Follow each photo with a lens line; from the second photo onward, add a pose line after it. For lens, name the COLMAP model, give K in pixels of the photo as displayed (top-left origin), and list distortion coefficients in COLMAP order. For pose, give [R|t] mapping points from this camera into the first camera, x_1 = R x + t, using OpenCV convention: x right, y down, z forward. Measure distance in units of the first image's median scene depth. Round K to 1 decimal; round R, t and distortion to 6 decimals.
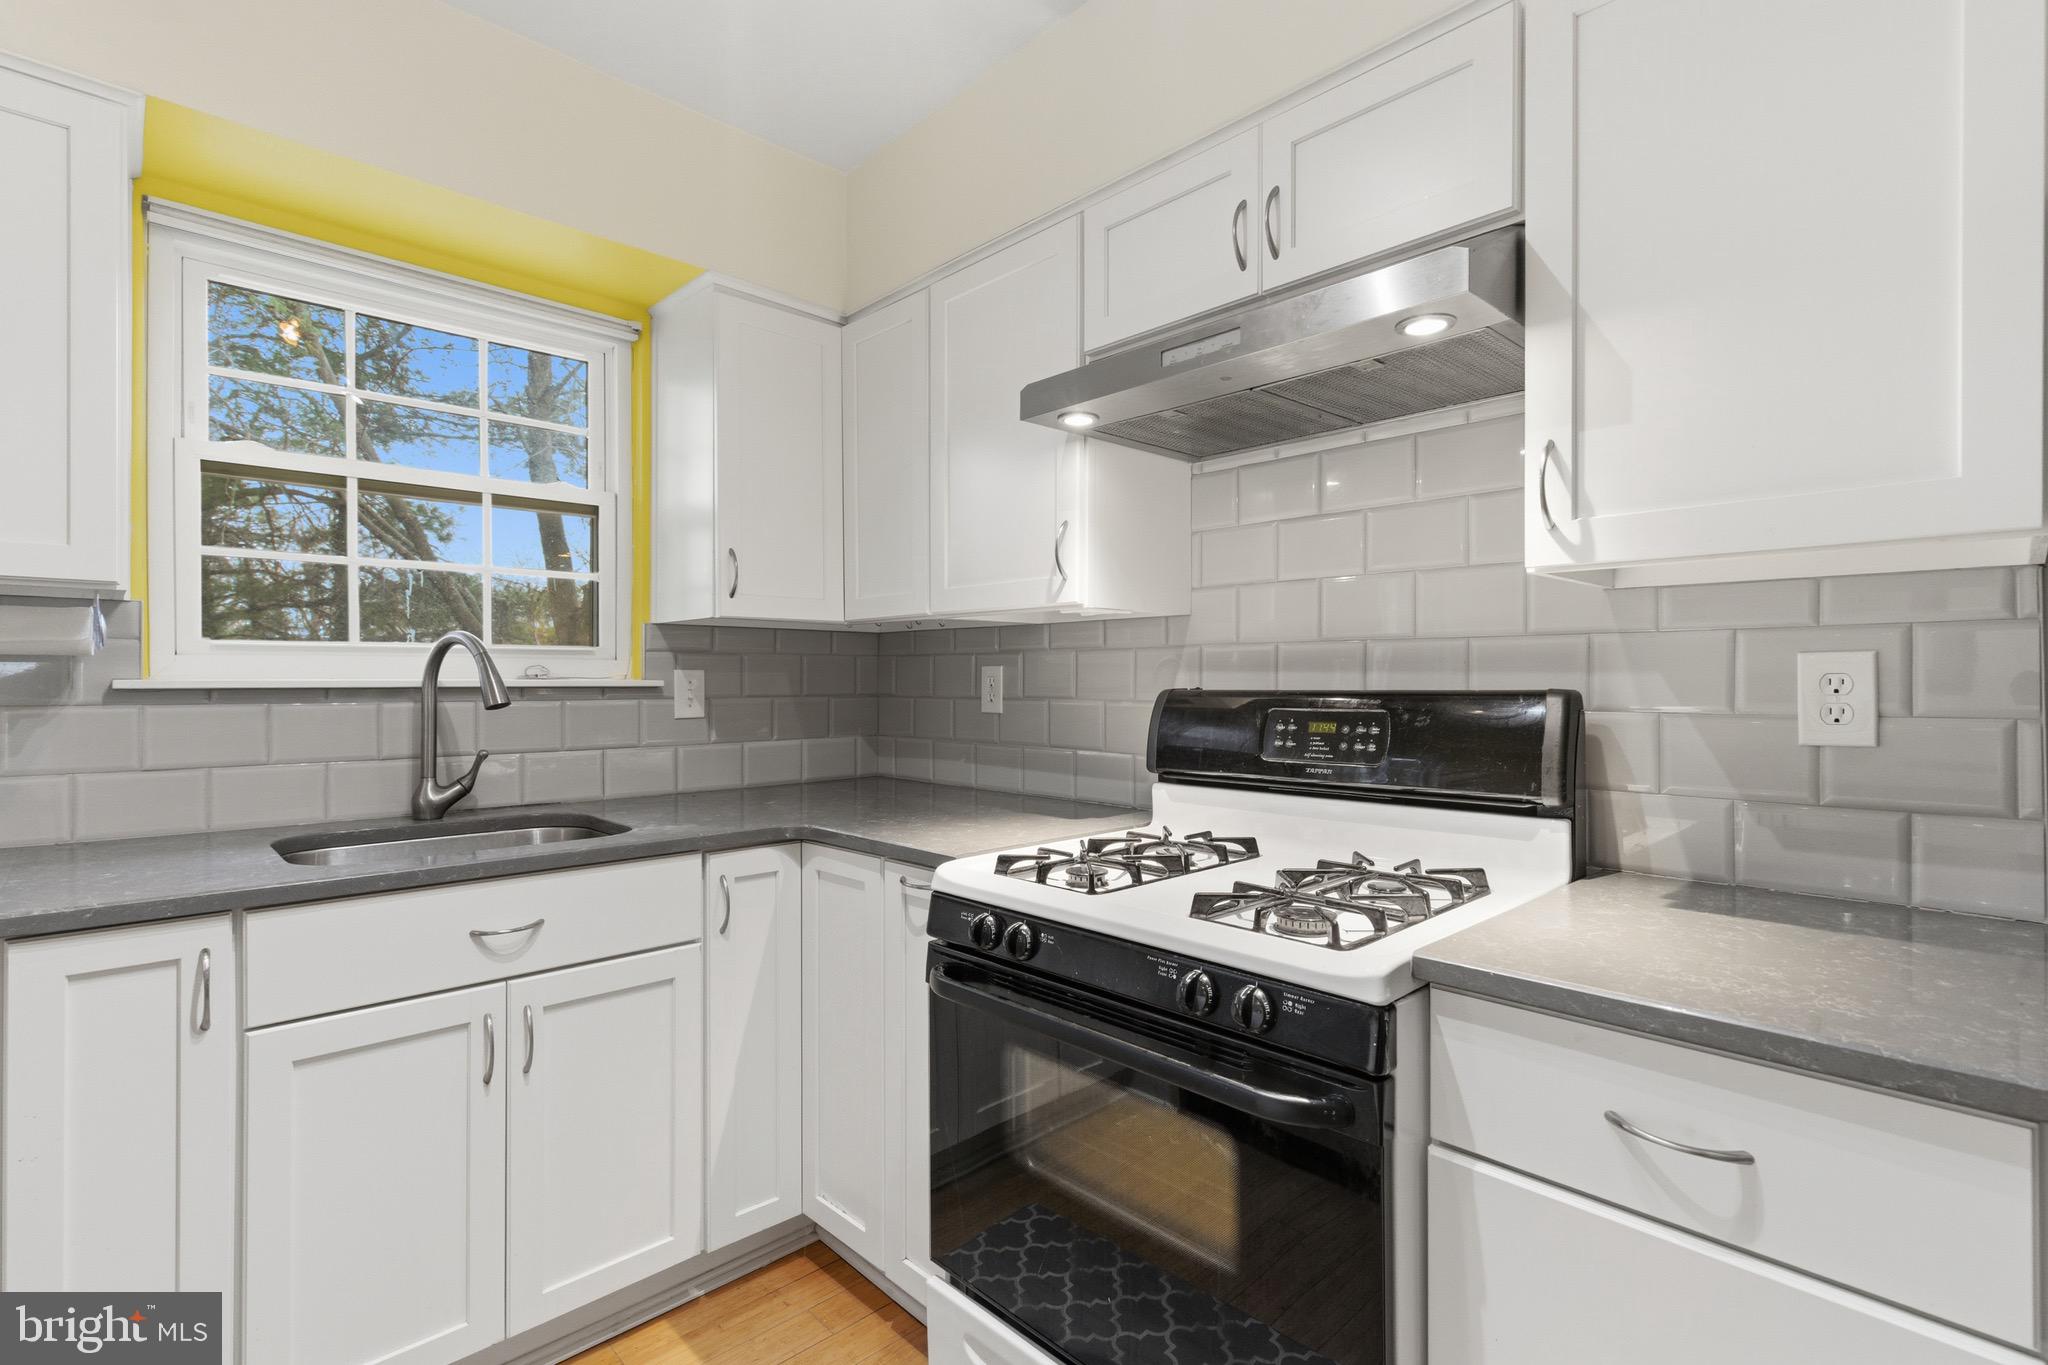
lens RADIAL K [[939.8, 0, 1017.0], [0, 939.8, 676.9], [0, 0, 1]] dist [-0.003136, -0.000294]
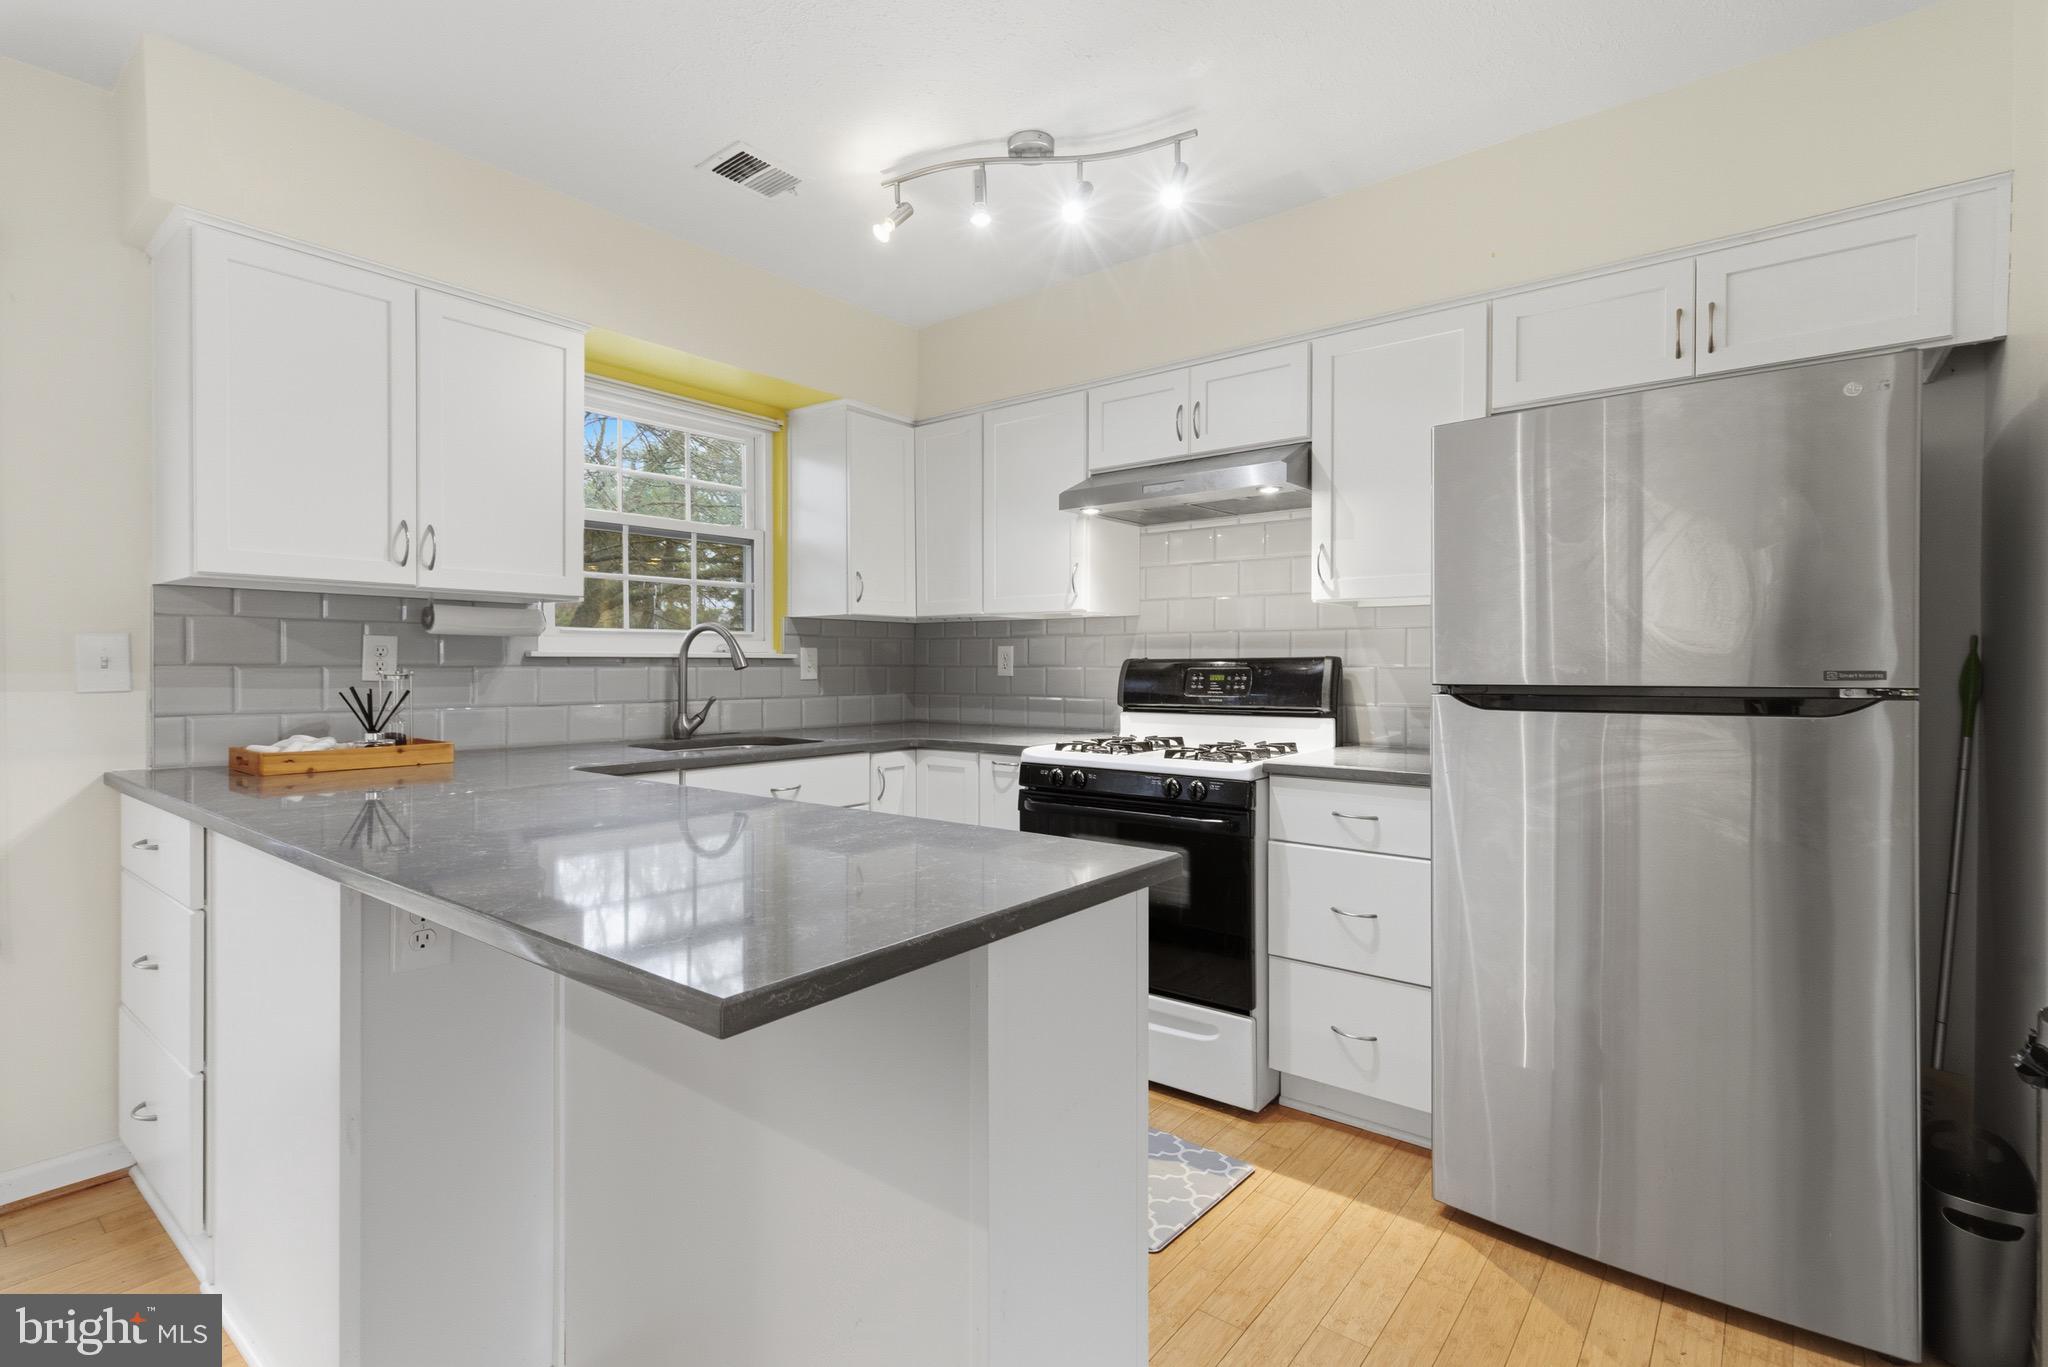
lens RADIAL K [[950.1, 0, 1011.6], [0, 950.1, 672.5], [0, 0, 1]] dist [0.001898, 0.000082]
pose [[0.990269, -0.001023, 0.139164, -0.317498], [-0.000479, 0.999942, 0.010761, 0.021271], [-0.139167, -0.010723, 0.990211, -0.756255]]
